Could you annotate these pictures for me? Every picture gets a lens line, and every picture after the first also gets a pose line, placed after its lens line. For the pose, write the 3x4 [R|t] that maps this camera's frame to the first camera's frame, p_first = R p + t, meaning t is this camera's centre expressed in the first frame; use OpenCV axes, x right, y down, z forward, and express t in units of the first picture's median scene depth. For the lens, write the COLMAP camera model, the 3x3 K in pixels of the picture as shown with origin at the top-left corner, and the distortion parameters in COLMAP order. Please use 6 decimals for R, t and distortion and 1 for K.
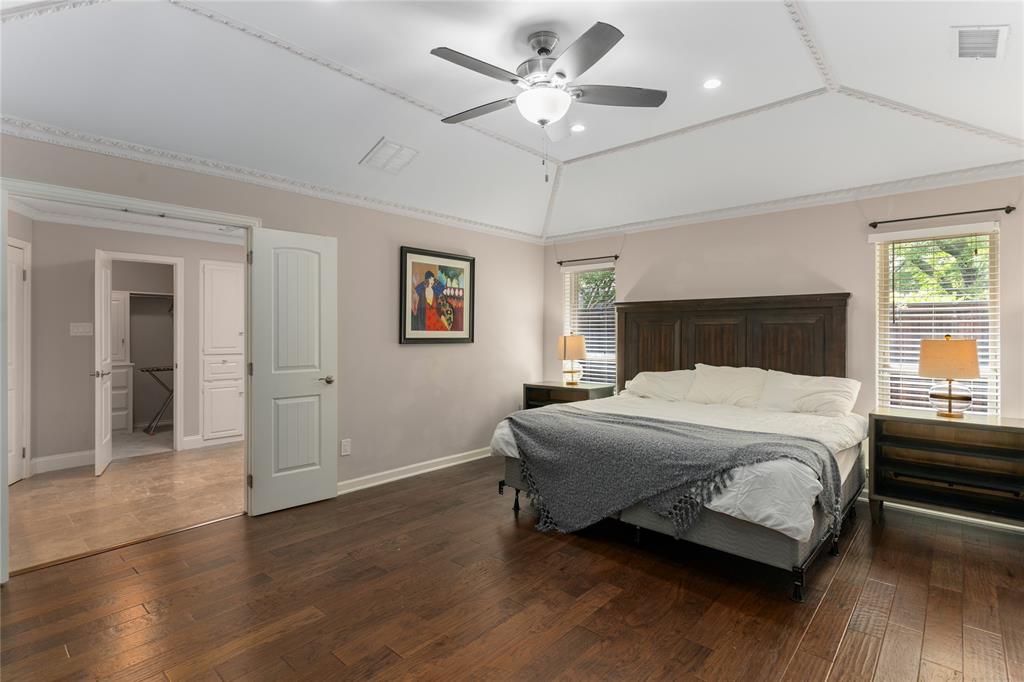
lens RADIAL K [[495.2, 0, 511.8], [0, 495.2, 323.5], [0, 0, 1]] dist [-0.000088, 0.000413]
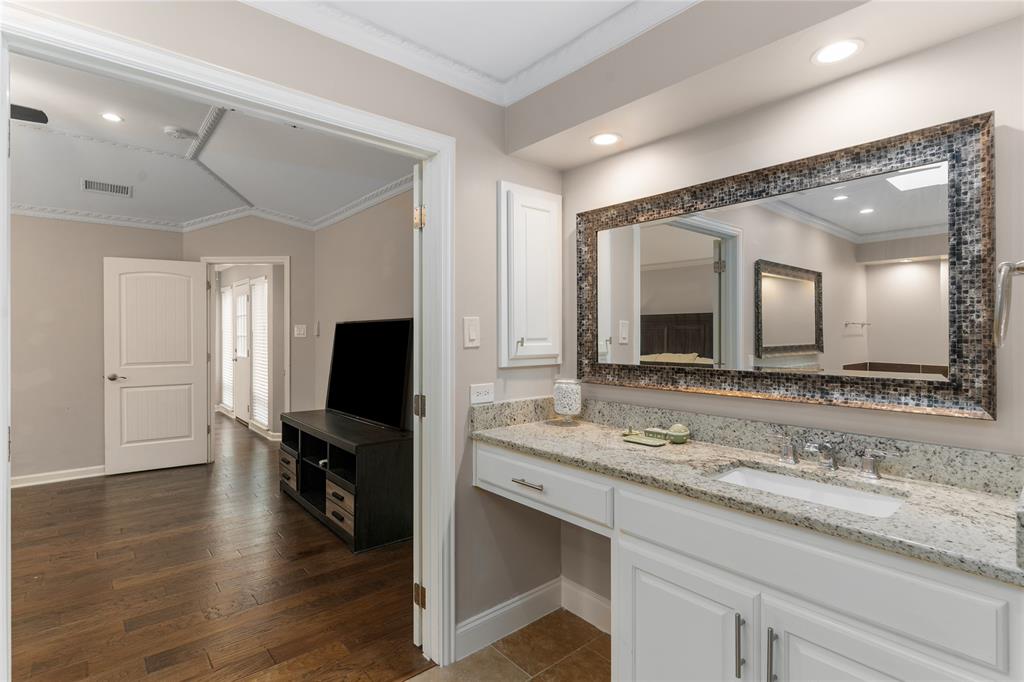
lens RADIAL K [[495.2, 0, 511.8], [0, 495.2, 323.5], [0, 0, 1]] dist [-0.000088, 0.000413]
pose [[-0.991948, 0.010901, 0.126176, -1.517263], [0.008576, 0.999784, -0.018958, 0.014636], [-0.126355, -0.017723, -0.991827, 2.124327]]
